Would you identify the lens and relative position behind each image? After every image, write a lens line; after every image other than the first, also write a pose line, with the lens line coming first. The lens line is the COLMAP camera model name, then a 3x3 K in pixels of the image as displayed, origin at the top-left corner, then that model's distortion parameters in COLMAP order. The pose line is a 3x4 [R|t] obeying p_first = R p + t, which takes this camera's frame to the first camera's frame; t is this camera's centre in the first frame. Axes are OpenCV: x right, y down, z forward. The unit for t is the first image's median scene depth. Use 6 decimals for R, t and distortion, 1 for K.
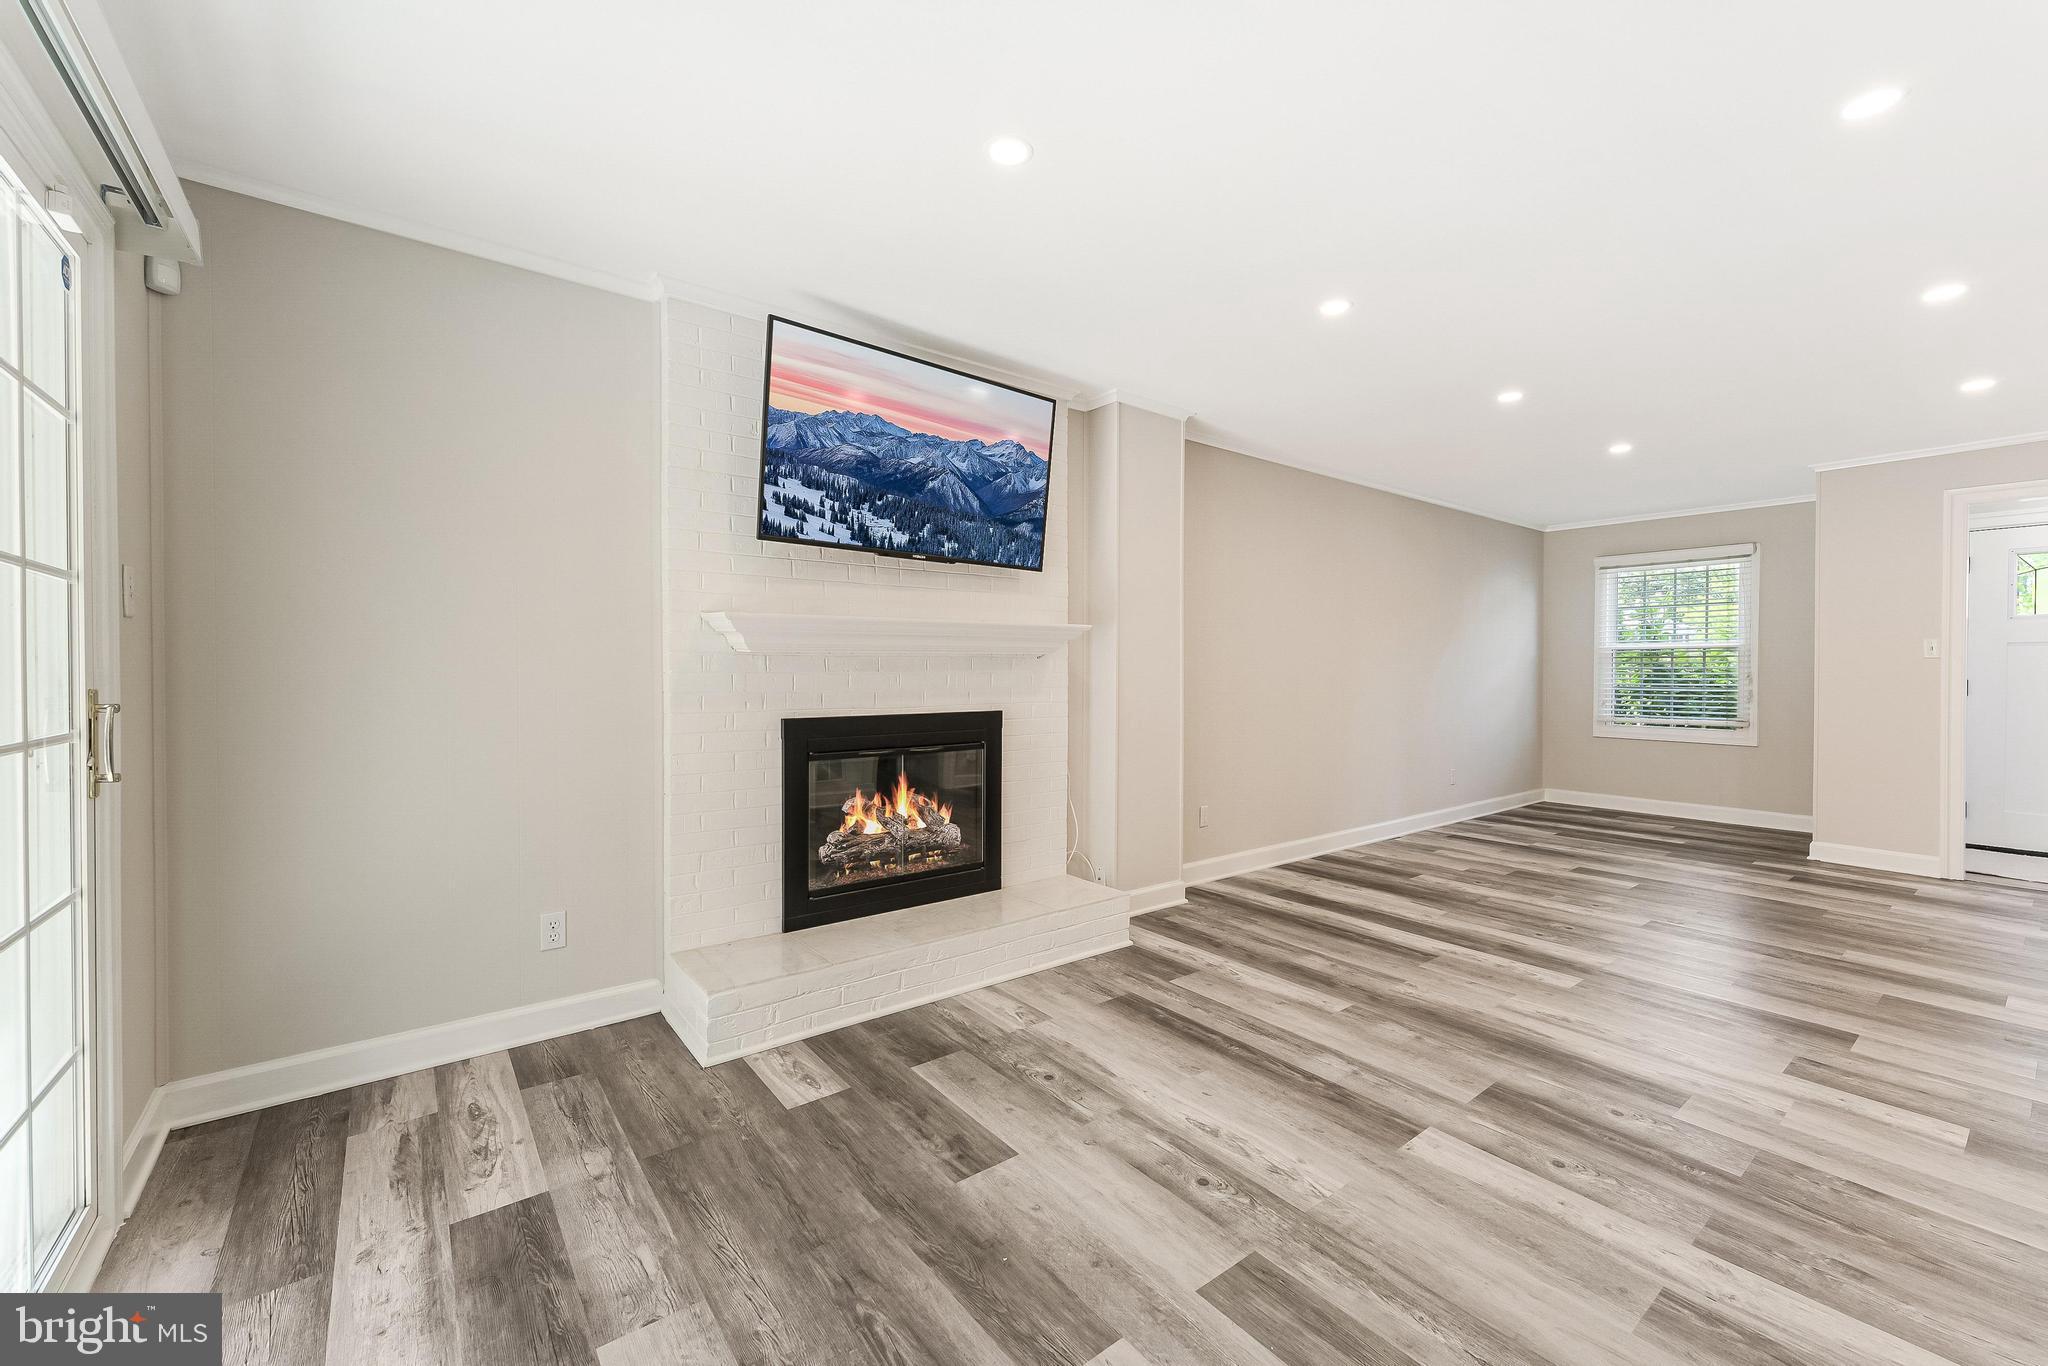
lens RADIAL K [[828.6, 0, 1052.9], [0, 828.6, 567.2], [0, 0, 1]] dist [-0.001764, -0.000097]
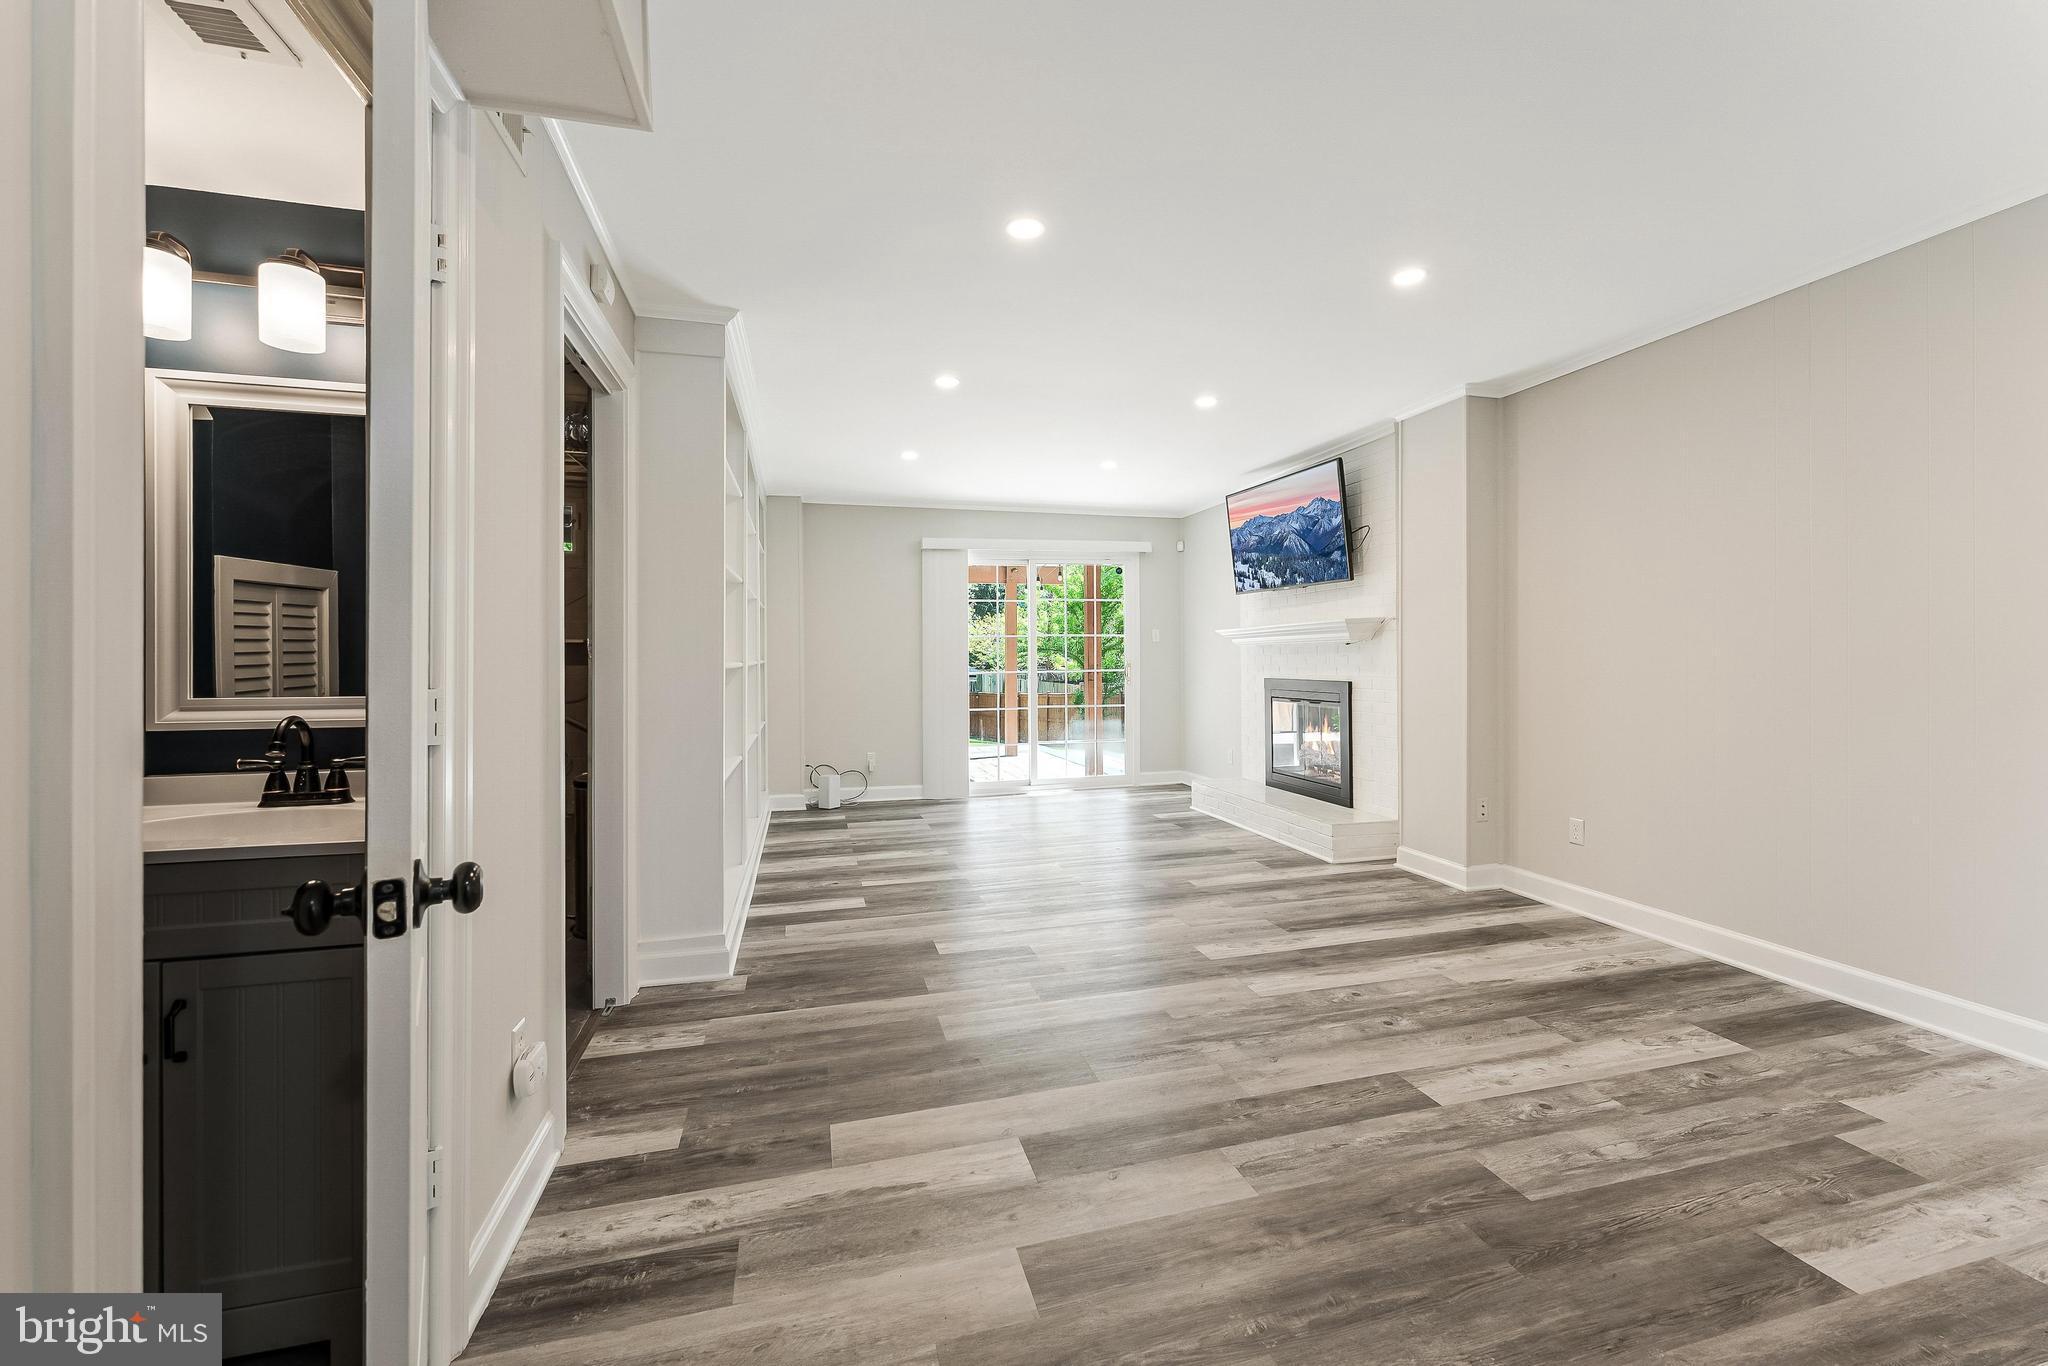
lens RADIAL K [[828.6, 0, 1026.7], [0, 828.6, 663.9], [0, 0, 1]] dist [-0.001764, -0.000097]
pose [[-0.379262, 0.035482, -0.924609, 1.551923], [0.137962, 0.990263, -0.018589, 0.092608], [0.914946, -0.134611, -0.380464, 1.120602]]
